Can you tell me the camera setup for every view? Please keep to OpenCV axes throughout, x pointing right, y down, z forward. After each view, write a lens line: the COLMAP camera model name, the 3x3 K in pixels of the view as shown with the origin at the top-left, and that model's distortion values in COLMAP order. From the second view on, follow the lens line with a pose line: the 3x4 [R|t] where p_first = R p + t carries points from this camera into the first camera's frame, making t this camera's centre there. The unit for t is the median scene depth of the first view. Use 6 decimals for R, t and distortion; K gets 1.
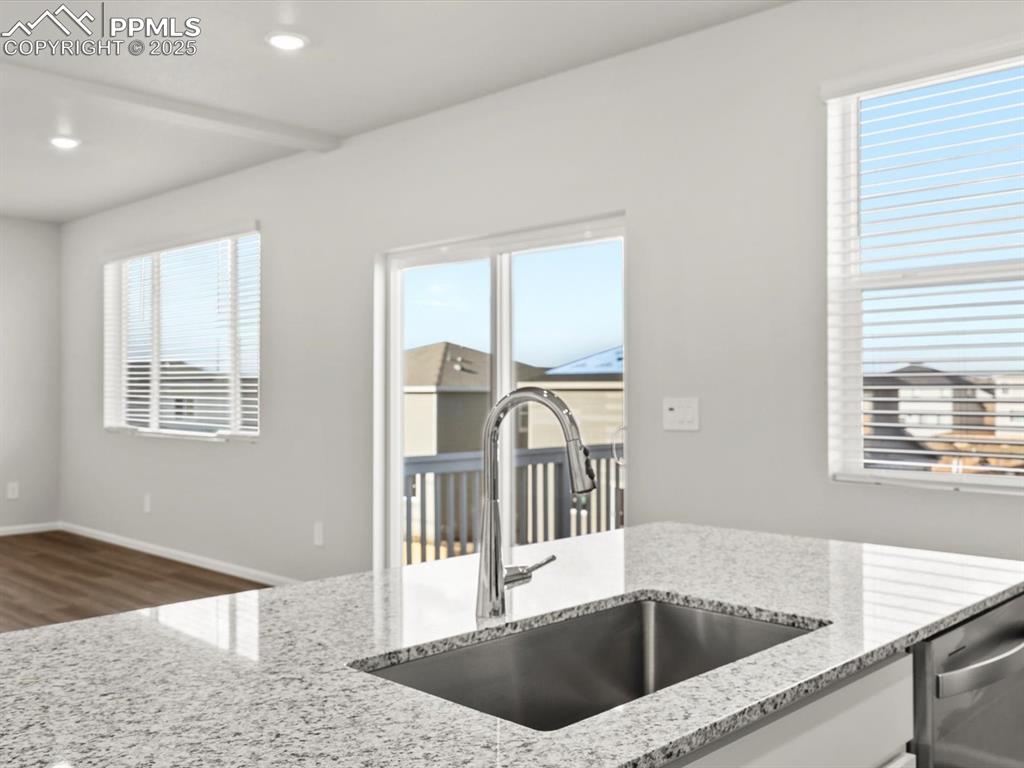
lens RADIAL K [[950.6, 0, 513.0], [0, 950.6, 381.2], [0, 0, 1]] dist [0.015074, -0.003705]
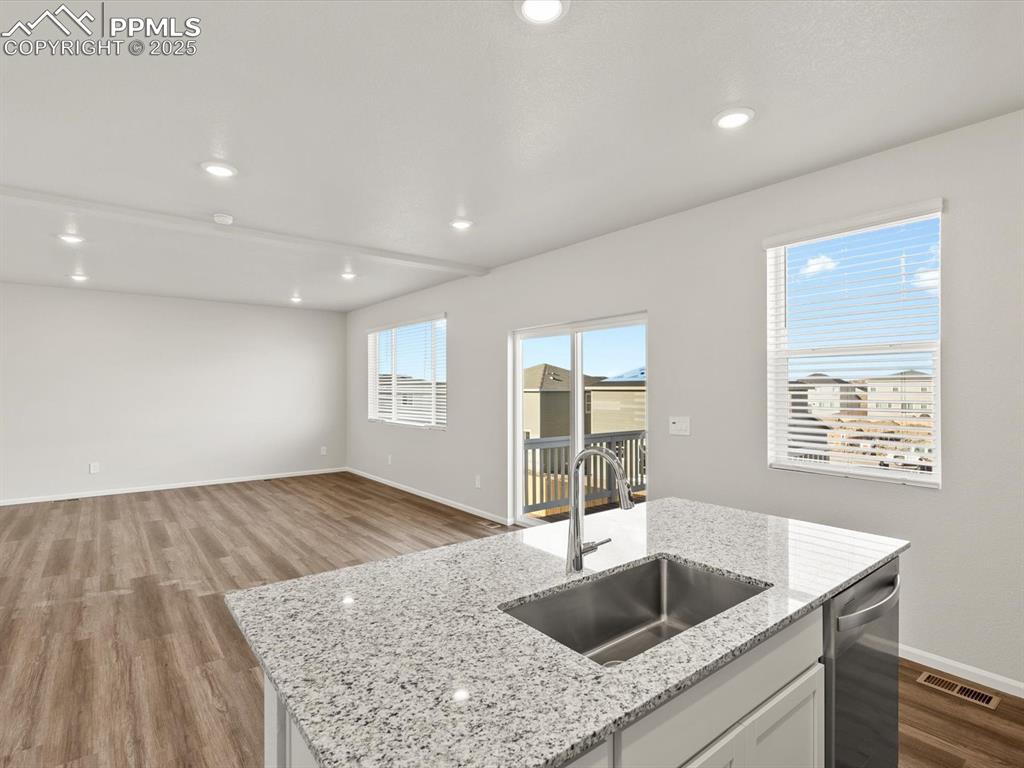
lens RADIAL K [[519.5, 0, 515.6], [0, 519.5, 386.7], [0, 0, 1]] dist [-0.001267, 0.001202]
pose [[0.991936, -0.002211, -0.126721, -0.008660], [0.002917, 0.999981, 0.005392, -0.110103], [0.126707, -0.005718, 0.991924, 0.006630]]
